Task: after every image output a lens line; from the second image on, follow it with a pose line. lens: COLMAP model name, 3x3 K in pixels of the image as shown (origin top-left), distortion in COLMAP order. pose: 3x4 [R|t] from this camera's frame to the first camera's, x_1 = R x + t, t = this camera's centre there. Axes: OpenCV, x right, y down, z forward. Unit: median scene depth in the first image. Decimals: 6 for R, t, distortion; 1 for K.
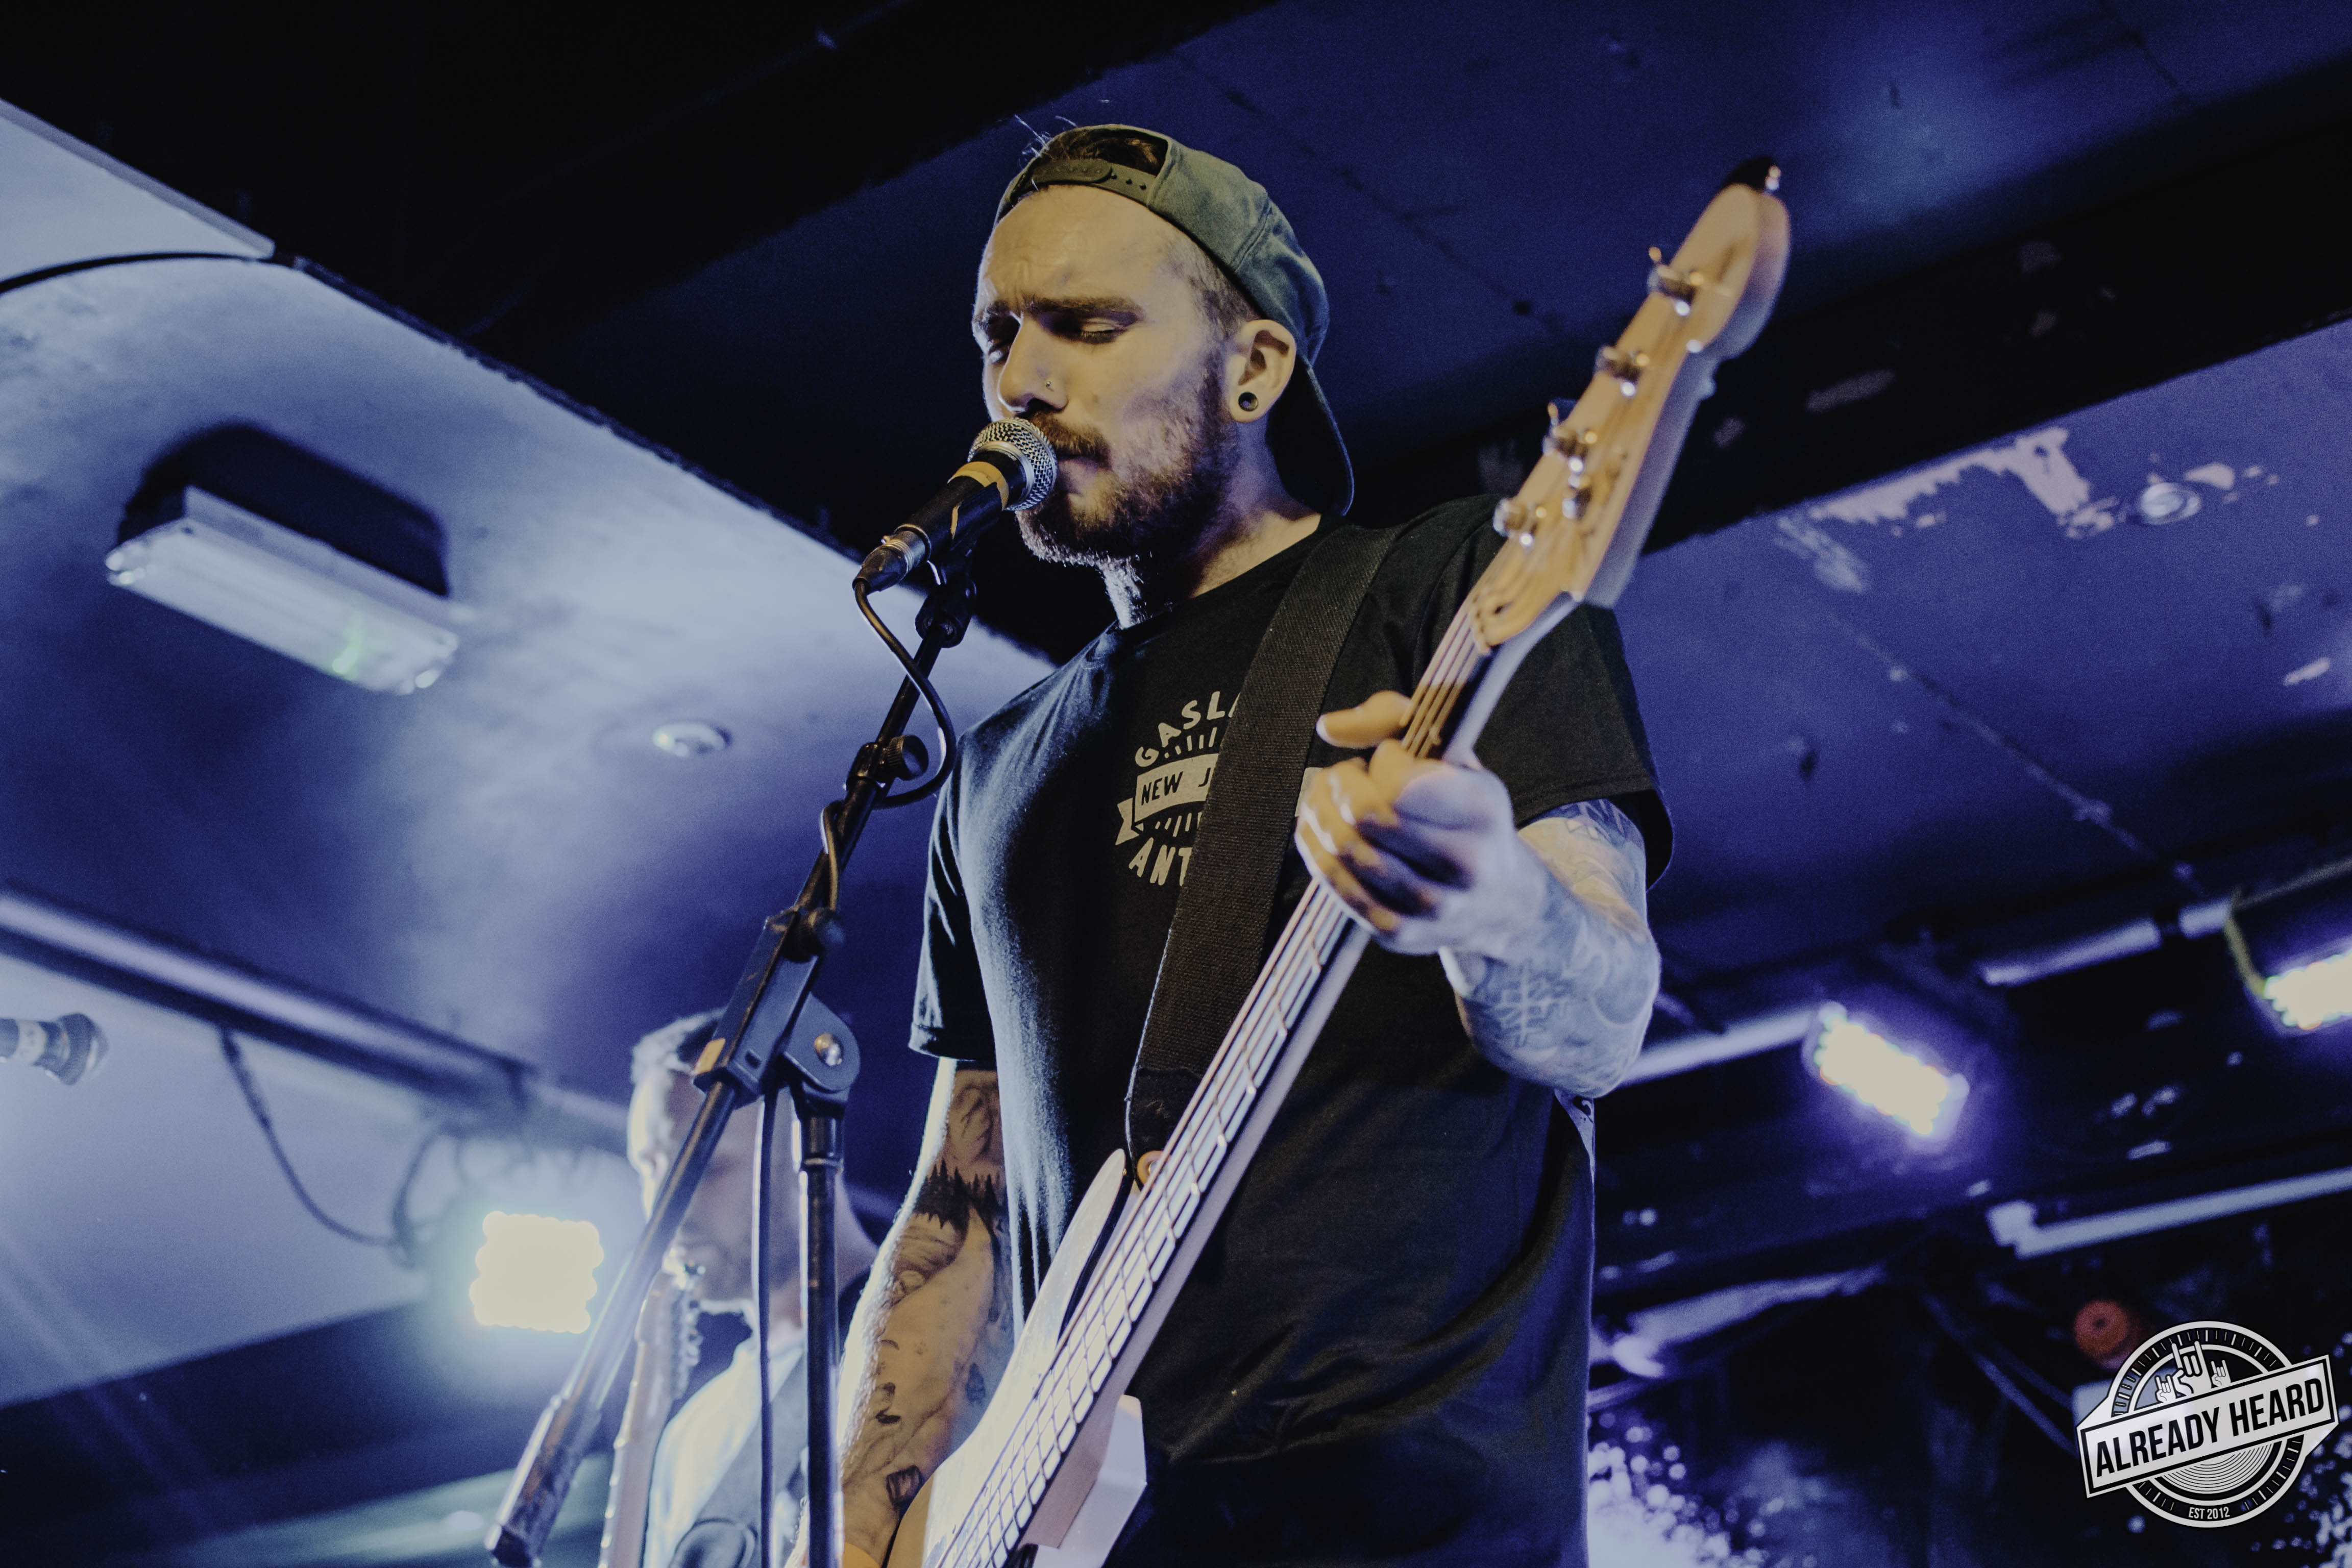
lens RADIAL K [[3674.8, 0, 1176.0], [0, 3674.8, 784.0], [0, 0, 1]] dist [-0.183955, 0.188707]
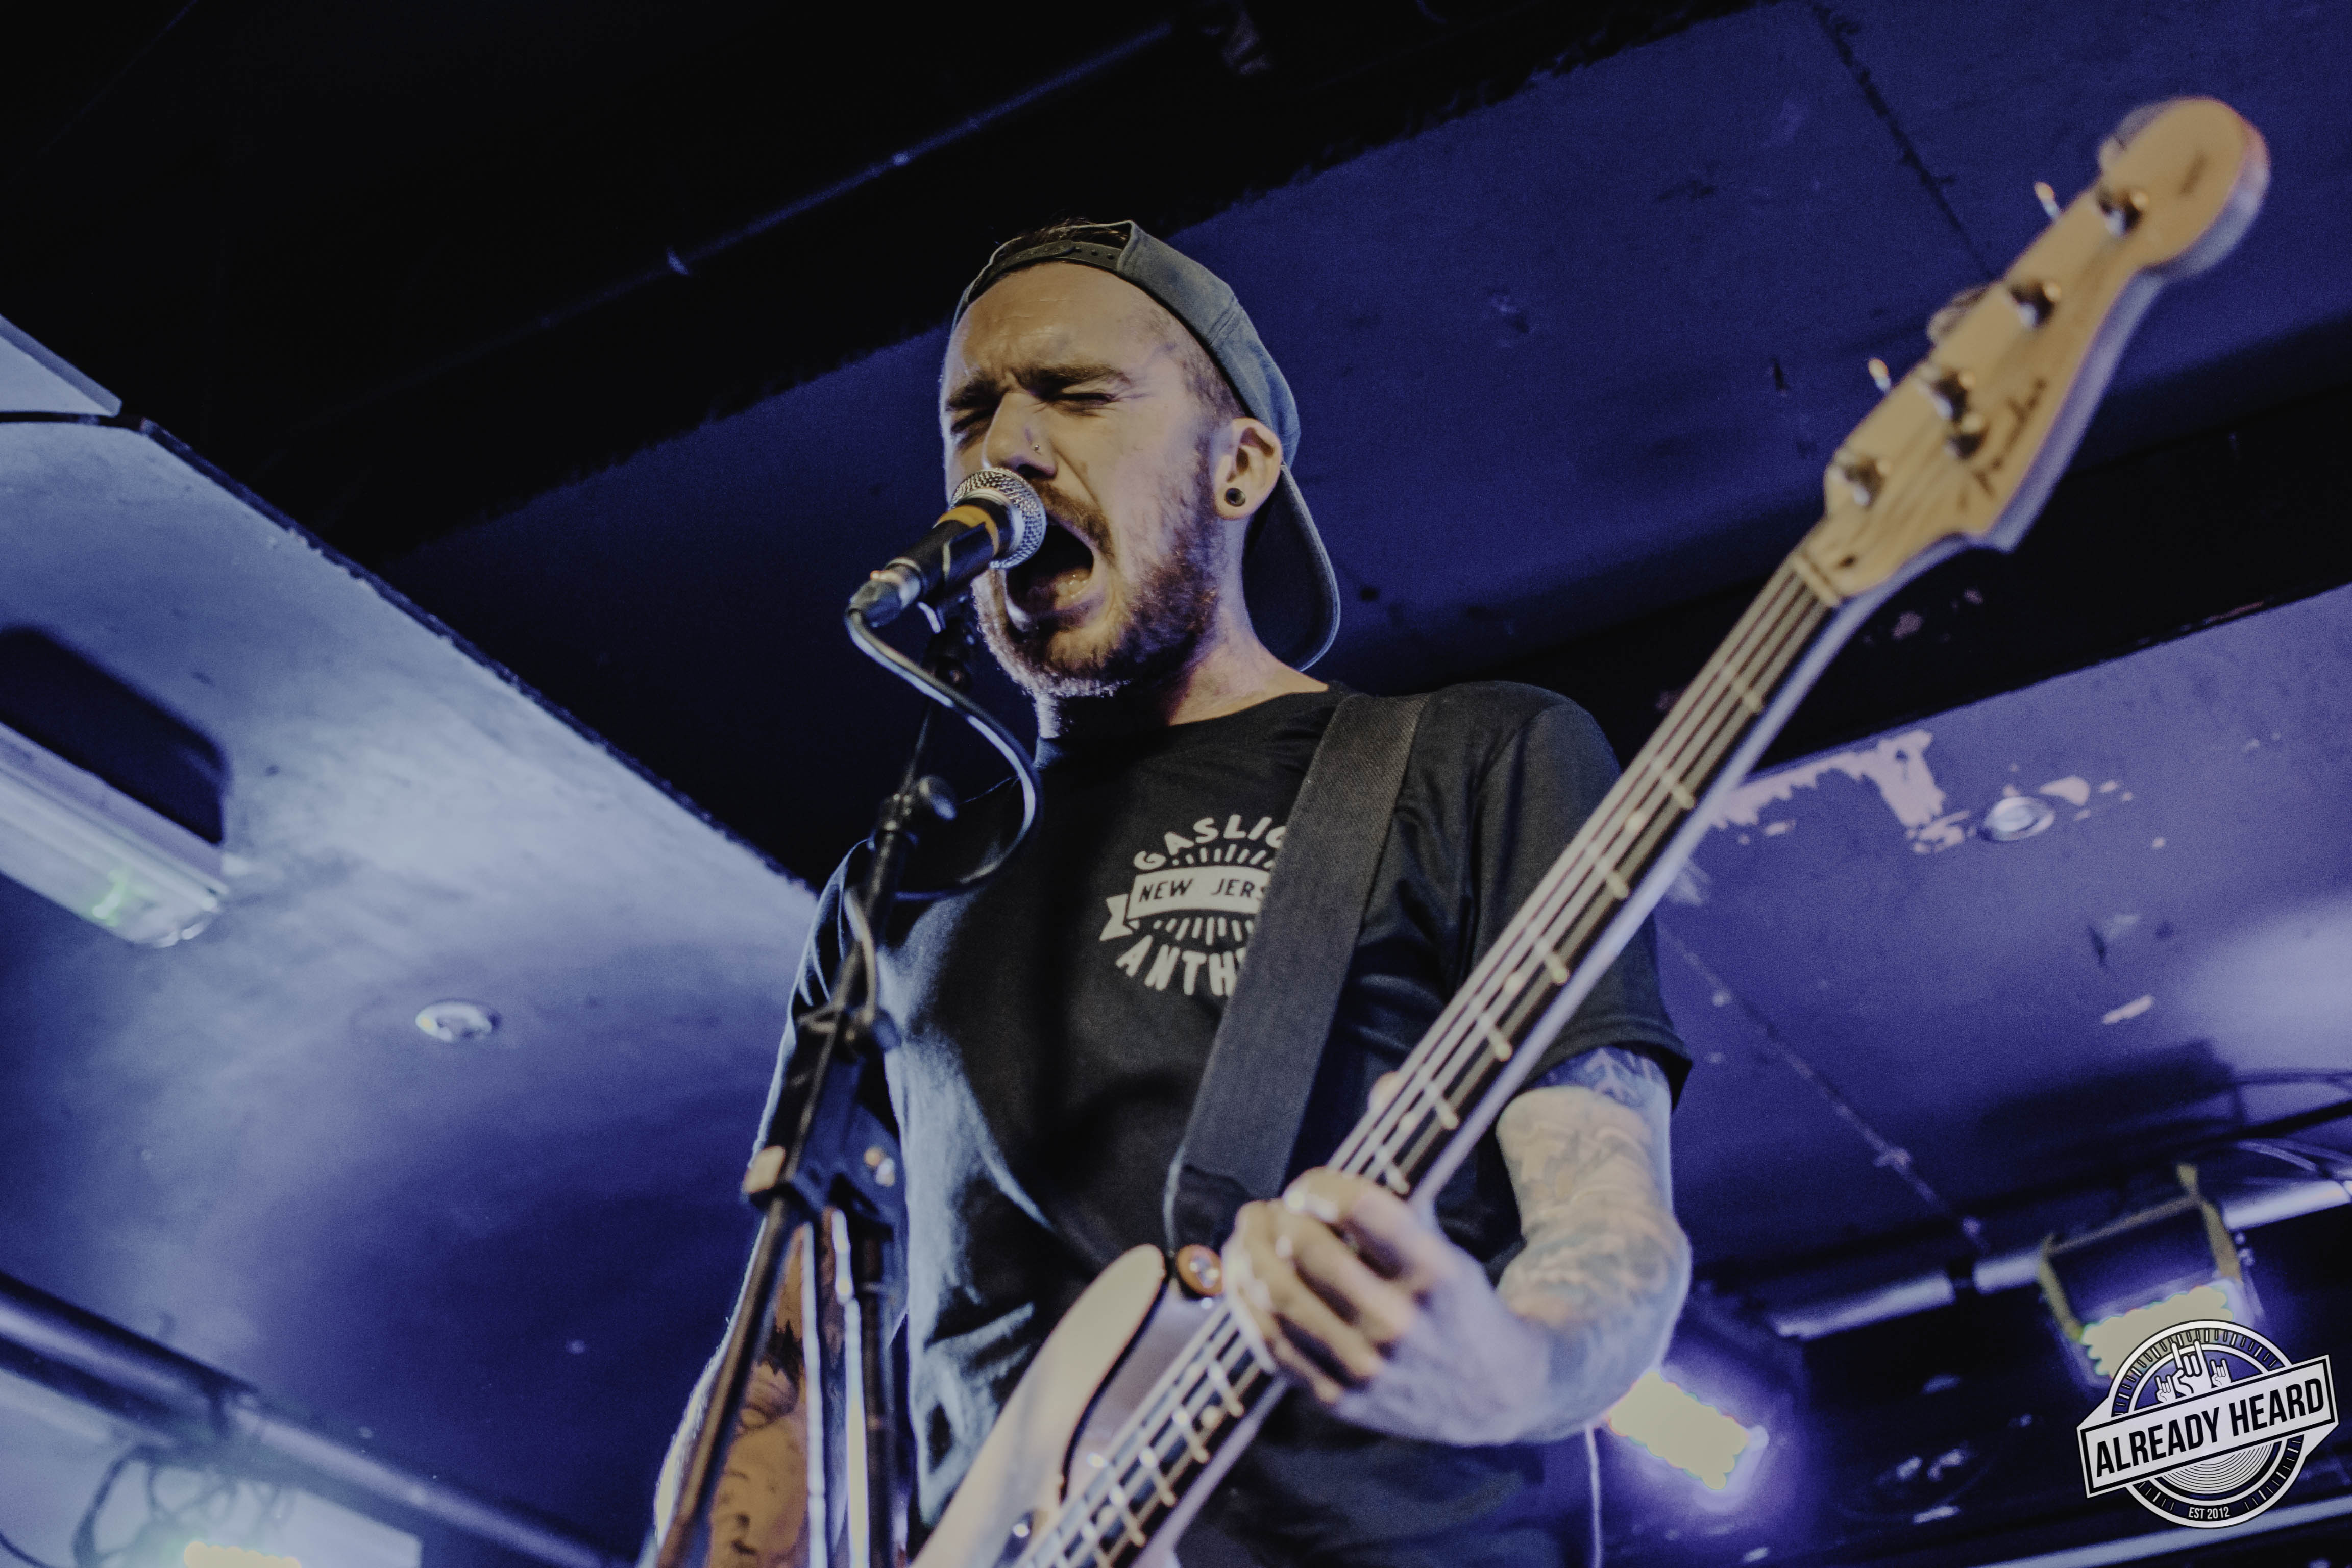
lens RADIAL K [[3674.8, 0, 1176.0], [0, 3674.8, 784.0], [0, 0, 1]] dist [-0.183955, 0.188707]
pose [[0.992701, 0.042819, 0.112741, -0.057225], [-0.028637, 0.991802, -0.124531, 0.038041], [-0.117149, 0.120393, 0.985790, 0.051337]]
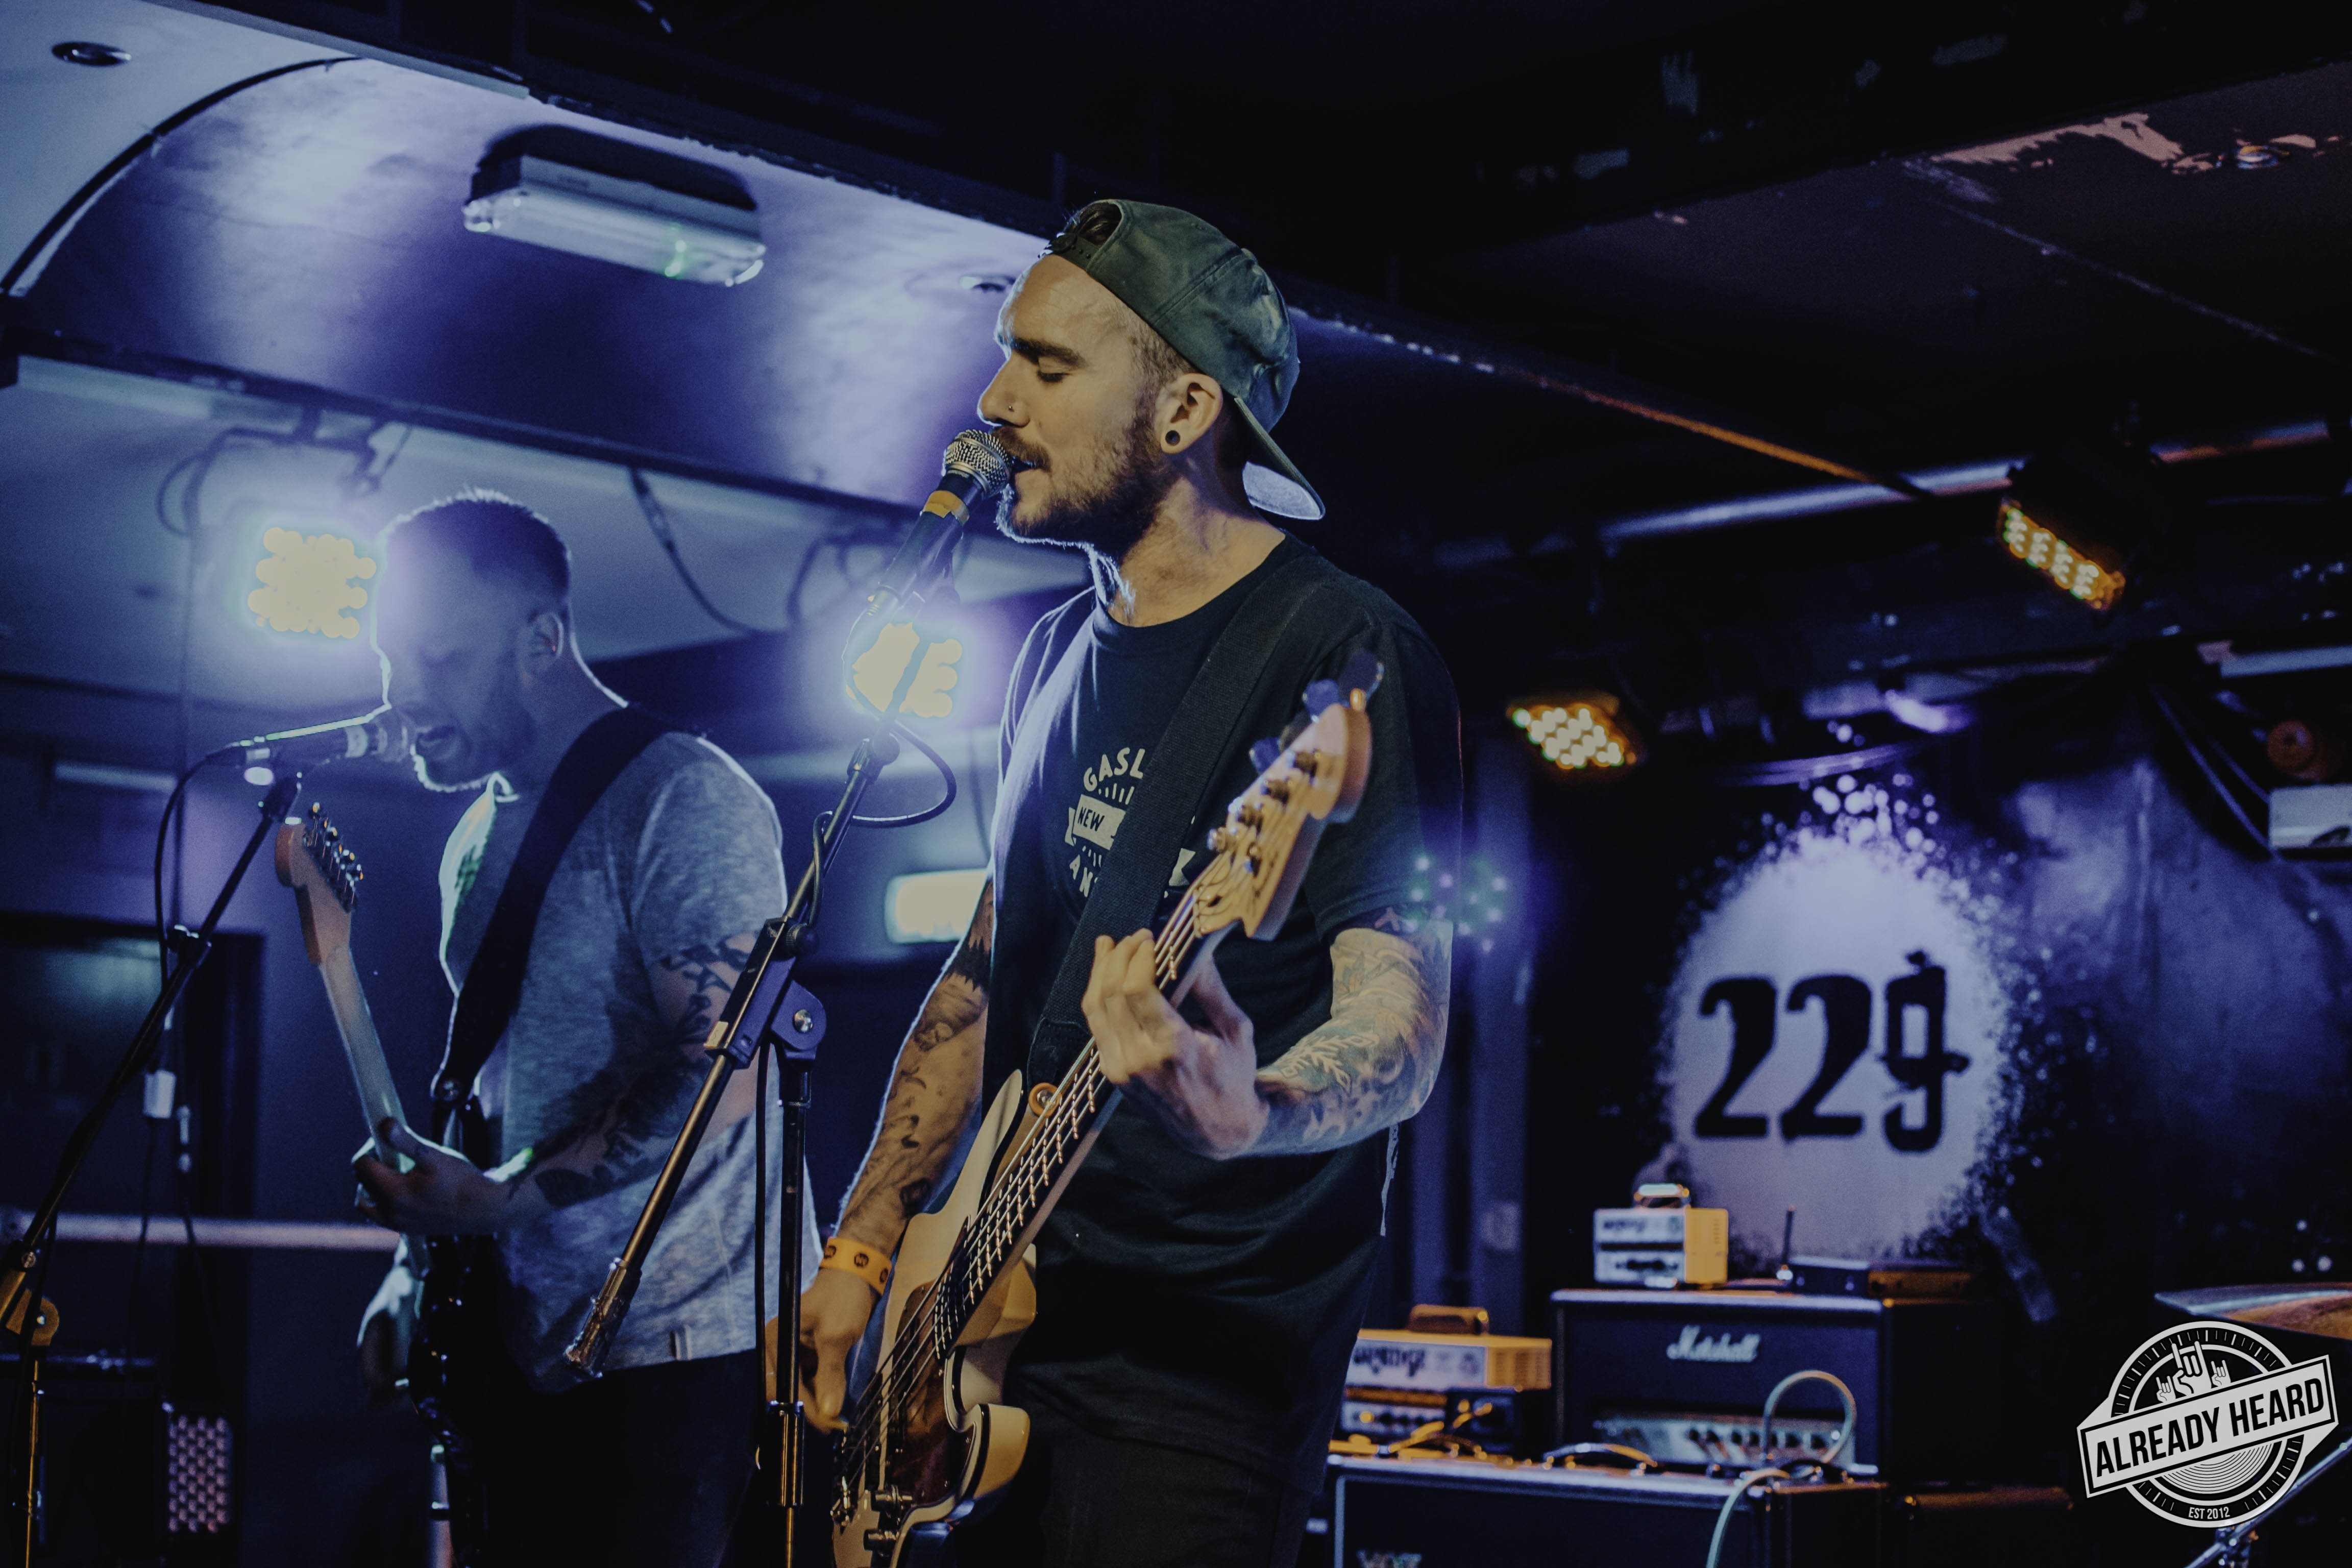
lens RADIAL K [[3674.8, 0, 1176.0], [0, 3674.8, 784.0], [0, 0, 1]] dist [-0.183955, 0.188707]
pose [[0.984671, 0.040603, -0.169631, 0.128729], [0.009754, 0.958187, 0.285975, -0.190227], [0.174150, -0.283246, 0.943103, -0.130570]]
